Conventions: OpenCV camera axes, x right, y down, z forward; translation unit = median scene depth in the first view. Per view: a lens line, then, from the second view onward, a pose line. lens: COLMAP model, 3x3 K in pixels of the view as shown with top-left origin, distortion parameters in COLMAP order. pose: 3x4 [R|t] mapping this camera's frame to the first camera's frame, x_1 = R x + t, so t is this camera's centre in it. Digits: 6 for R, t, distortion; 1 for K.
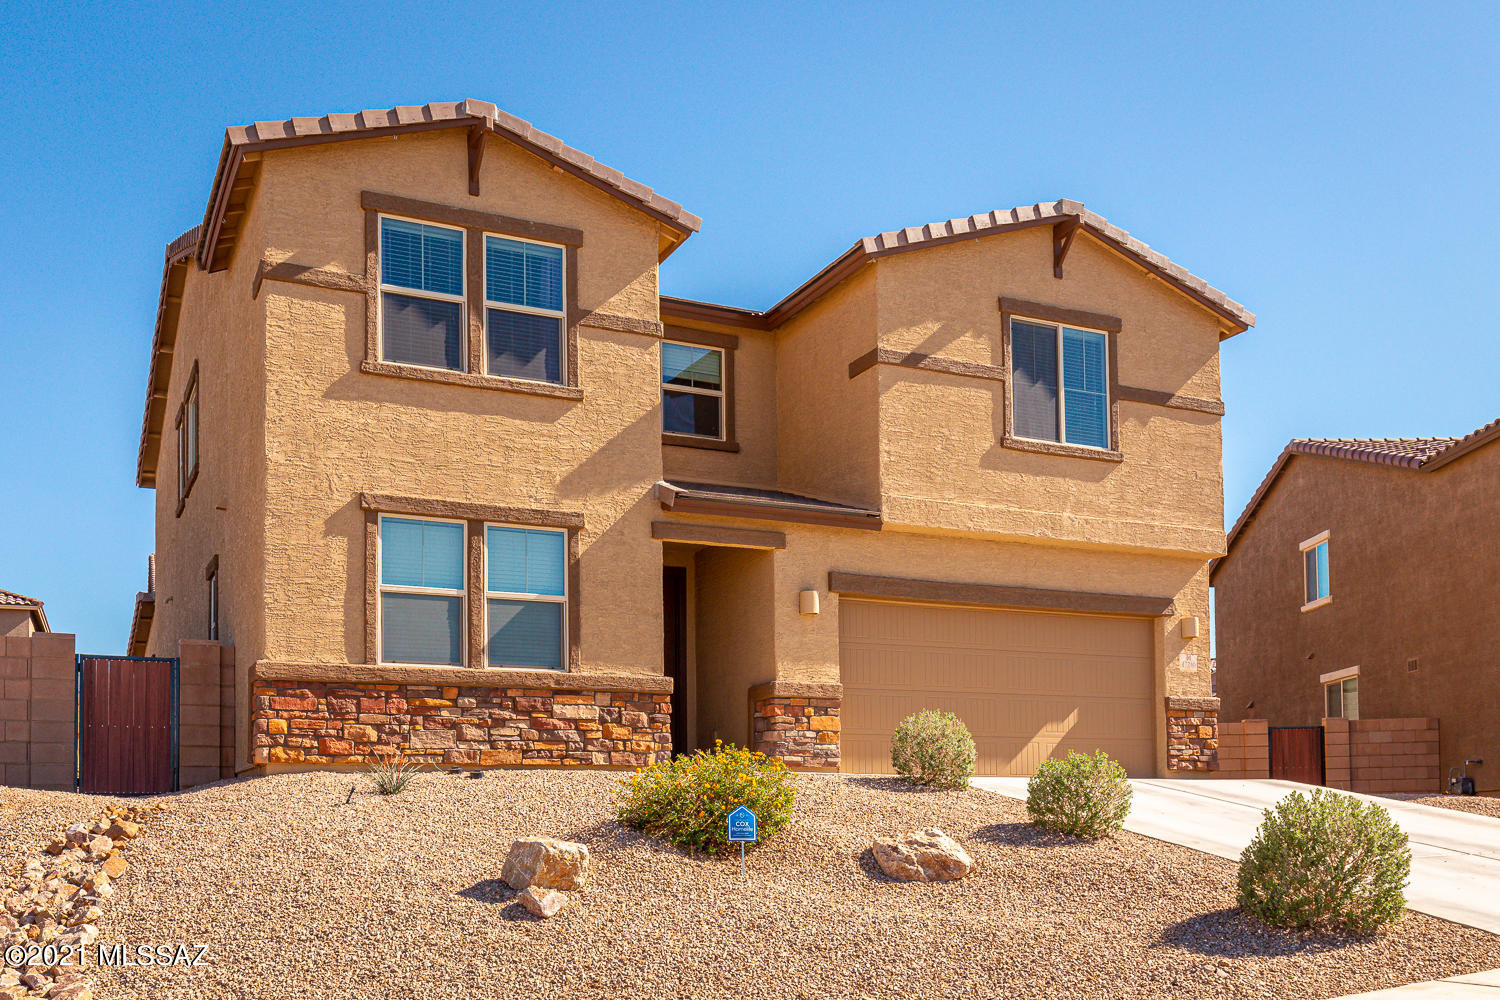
lens RADIAL K [[1141.7, 0, 750.0], [0, 1141.7, 500.0], [0, 0, 1]] dist [-0.003598, -0.000426]
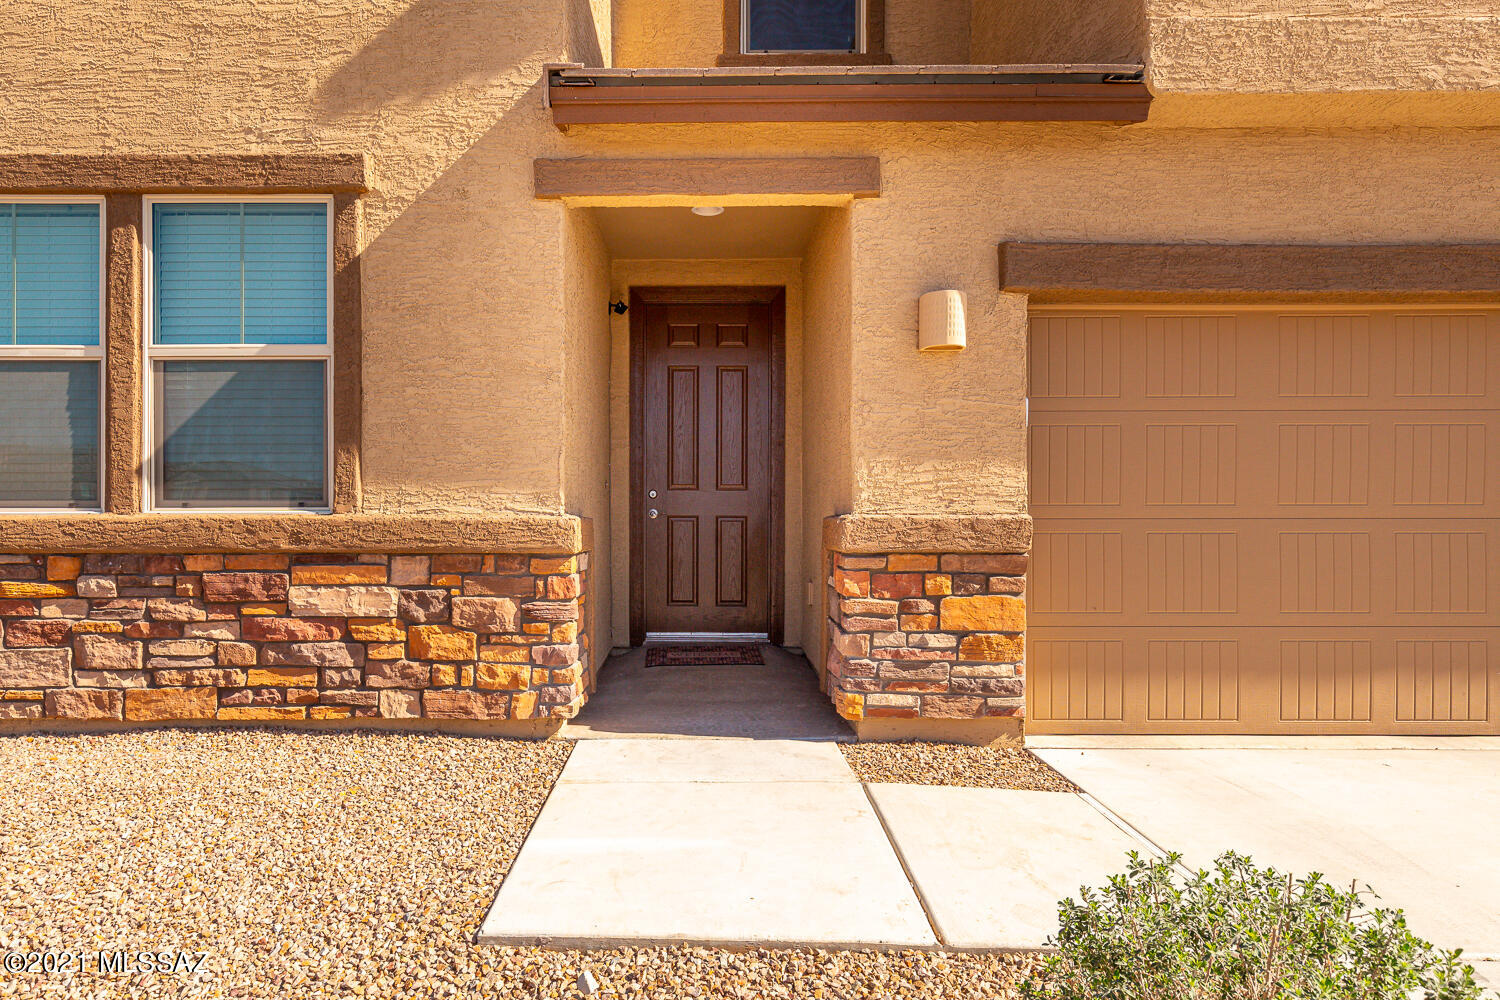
lens RADIAL K [[805.2, 0, 748.1], [0, 805.2, 459.2], [0, 0, 1]] dist [0.004397, 0.001075]
pose [[0.902871, -0.014501, -0.429666, 0.125757], [0.099459, 0.979363, 0.175945, 0.090176], [0.418248, -0.201590, 0.885681, 0.788424]]
